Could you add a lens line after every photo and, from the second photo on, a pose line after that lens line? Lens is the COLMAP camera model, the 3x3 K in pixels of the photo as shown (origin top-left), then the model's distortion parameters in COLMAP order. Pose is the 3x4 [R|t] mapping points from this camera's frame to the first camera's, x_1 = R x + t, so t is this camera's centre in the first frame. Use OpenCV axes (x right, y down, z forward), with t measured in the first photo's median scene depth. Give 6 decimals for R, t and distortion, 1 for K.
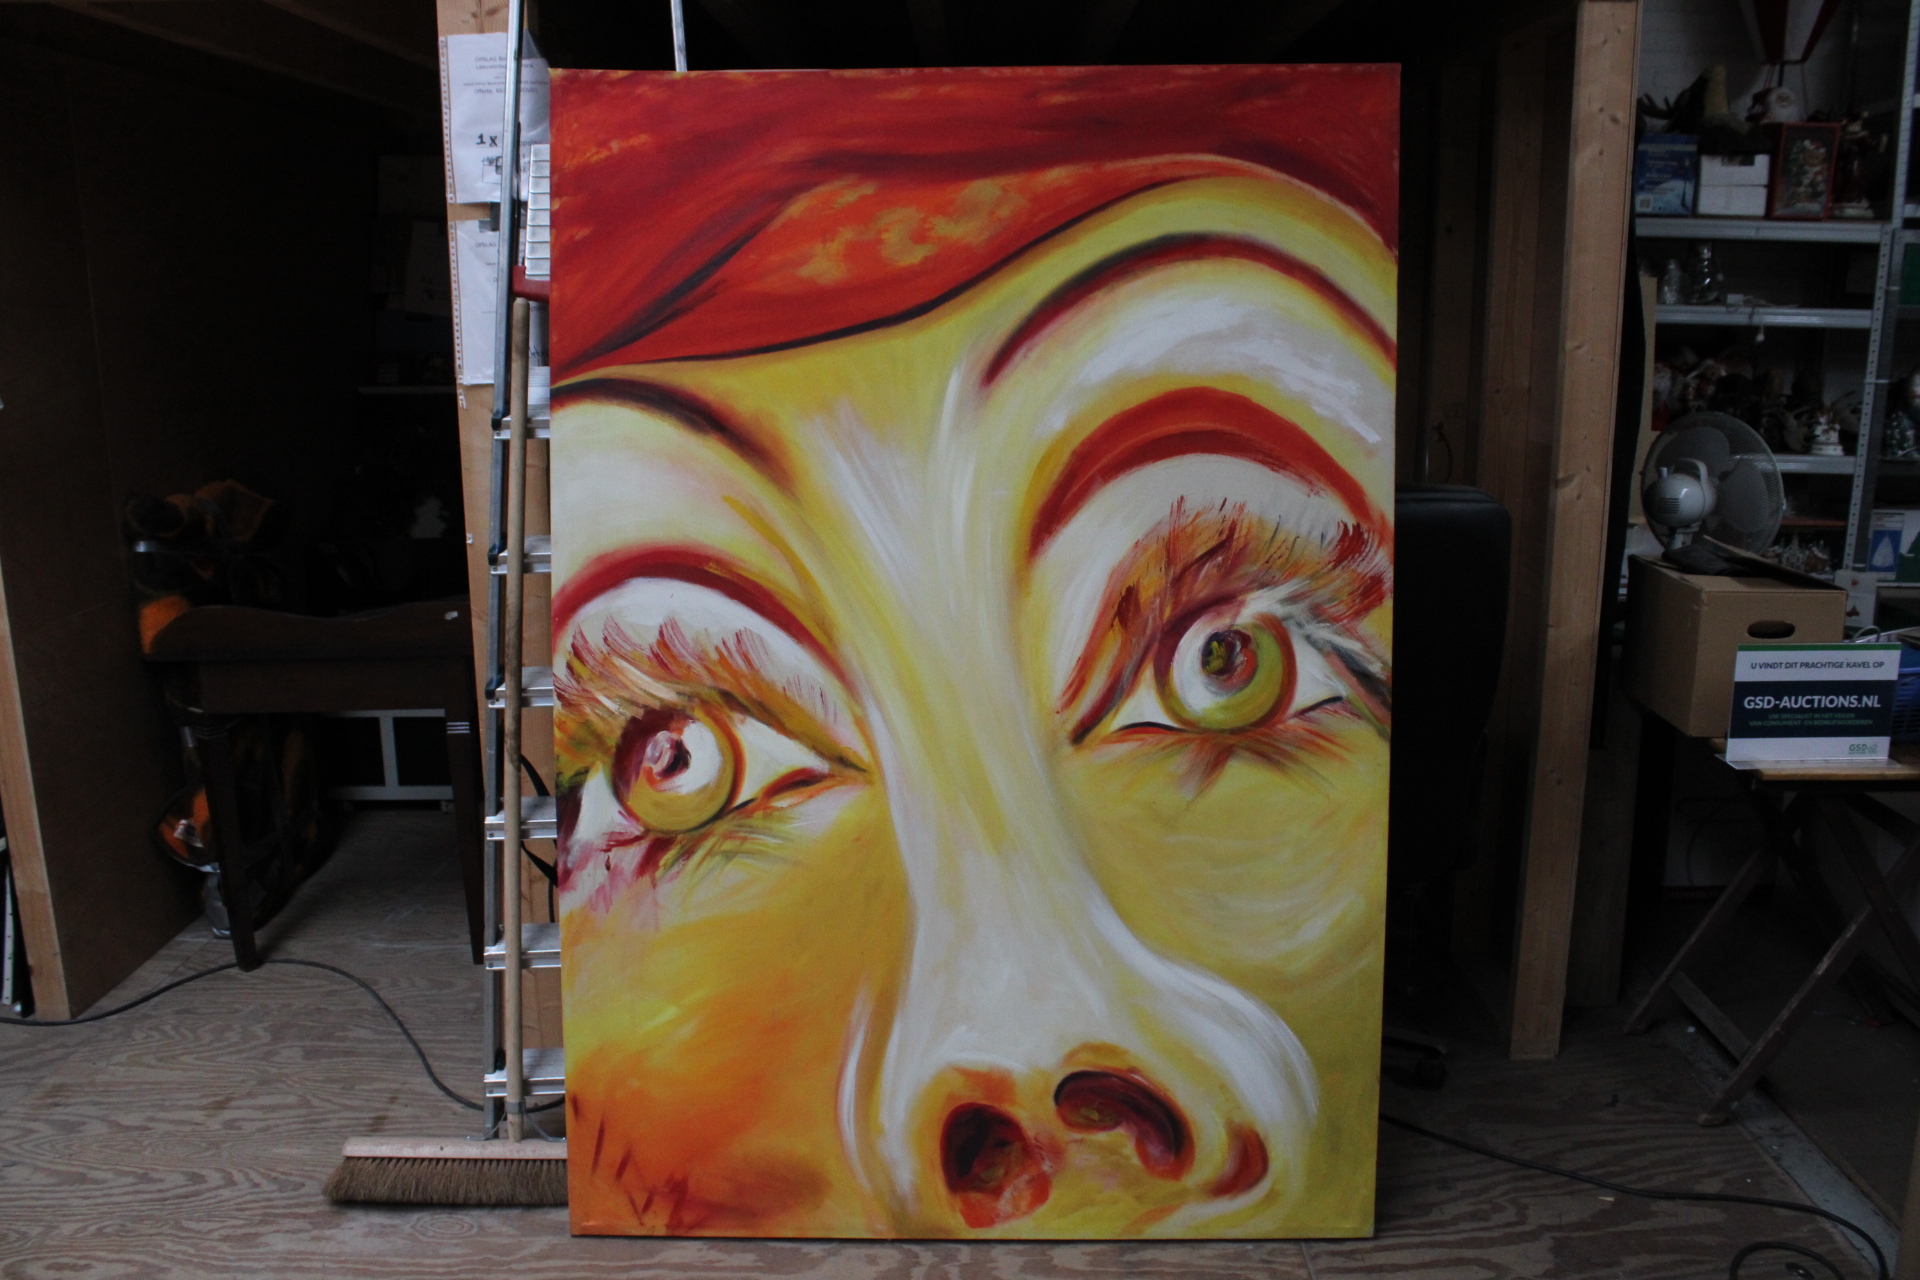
lens RADIAL K [[1612.1, 0, 965.9], [0, 1612.1, 639.4], [0, 0, 1]] dist [-0.133199, 0.011657]
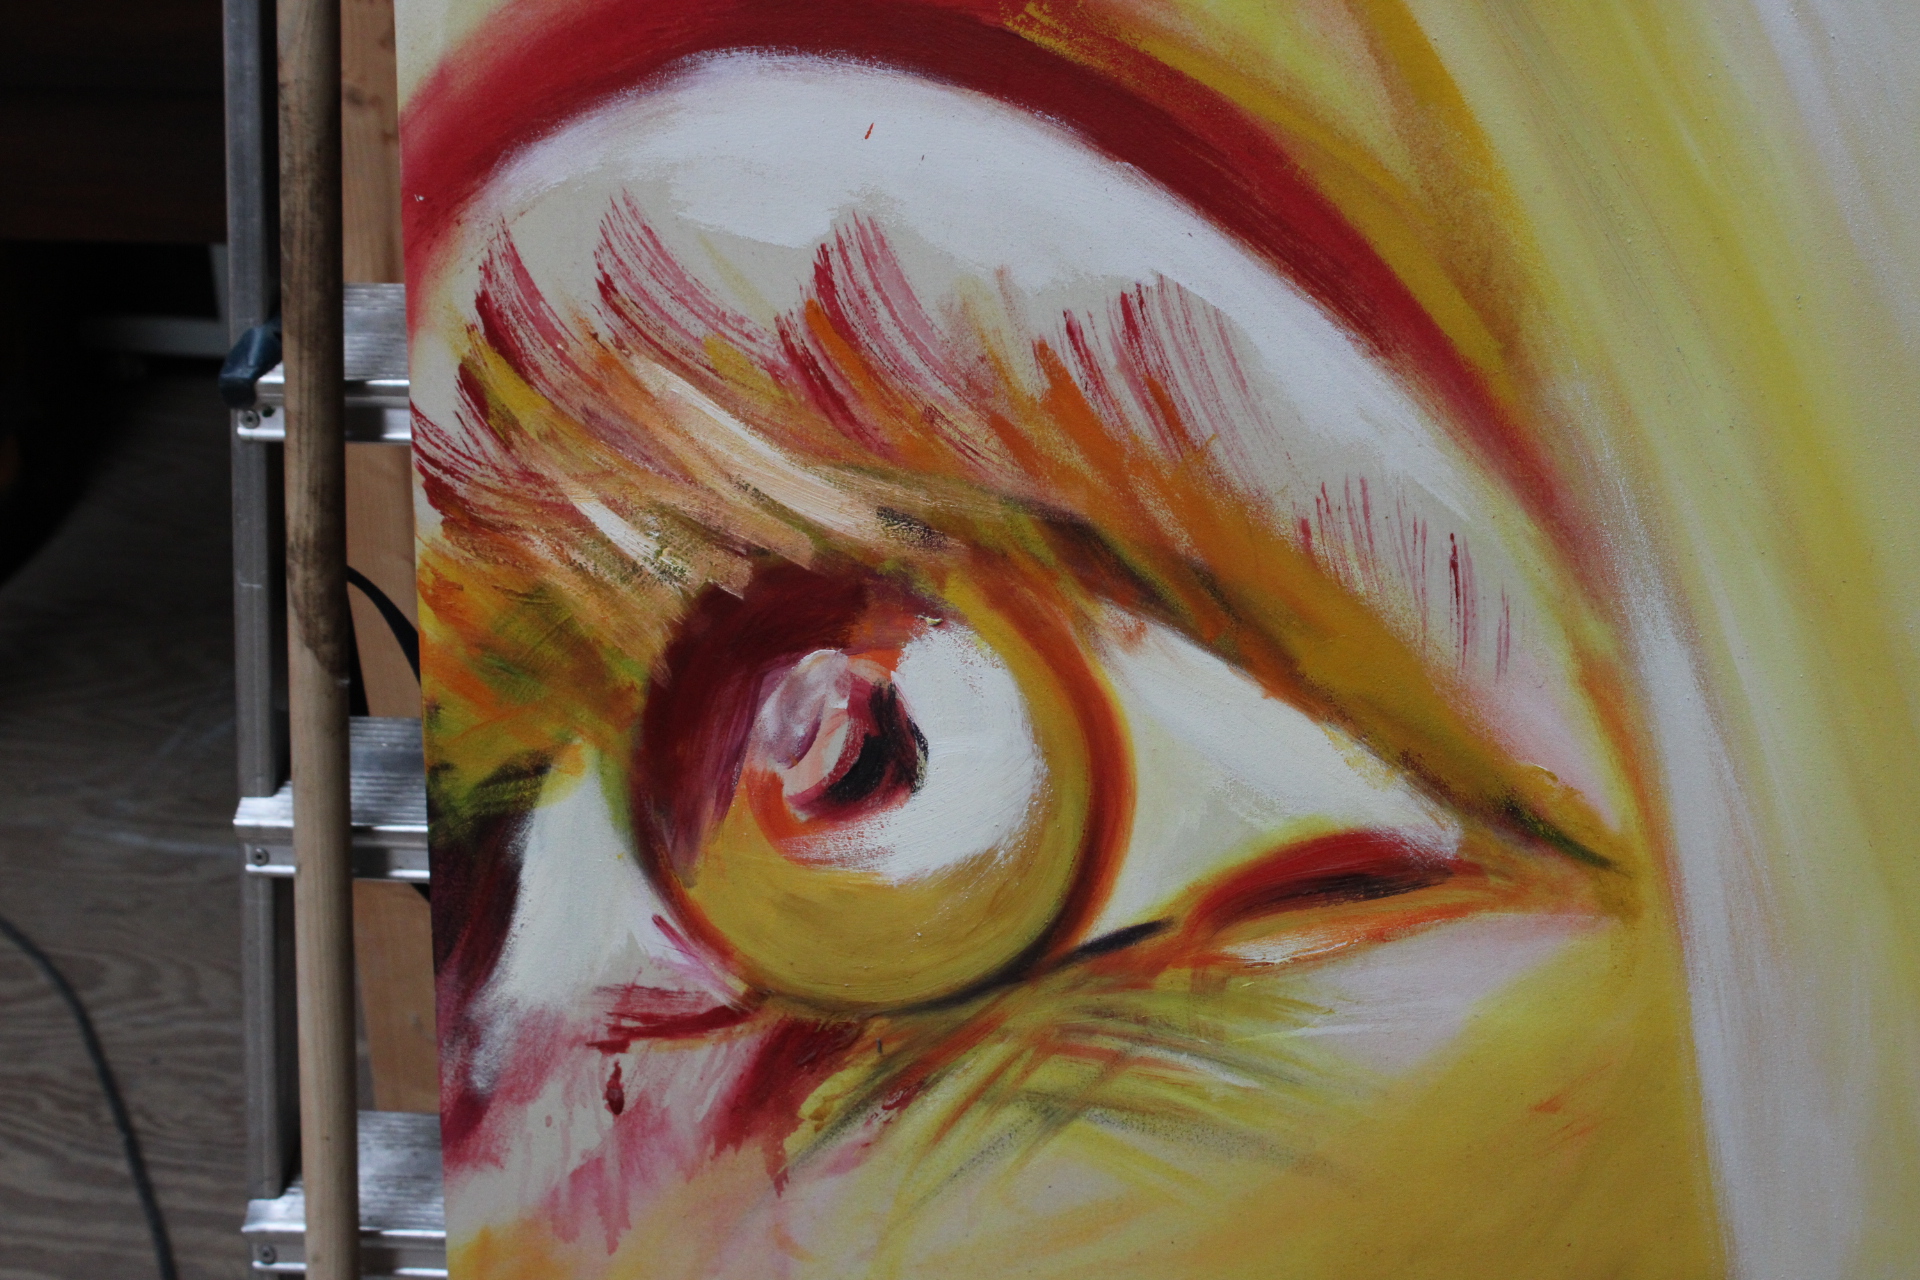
lens RADIAL K [[3147.4, 0, 958.2], [0, 3147.4, 638.0], [0, 0, 1]] dist [-0.010580, 0.000000]
pose [[0.978538, 0.086174, -0.187185, -0.071836], [-0.033325, 0.962584, 0.268928, -0.080622], [0.203356, -0.256918, 0.944796, 0.518650]]
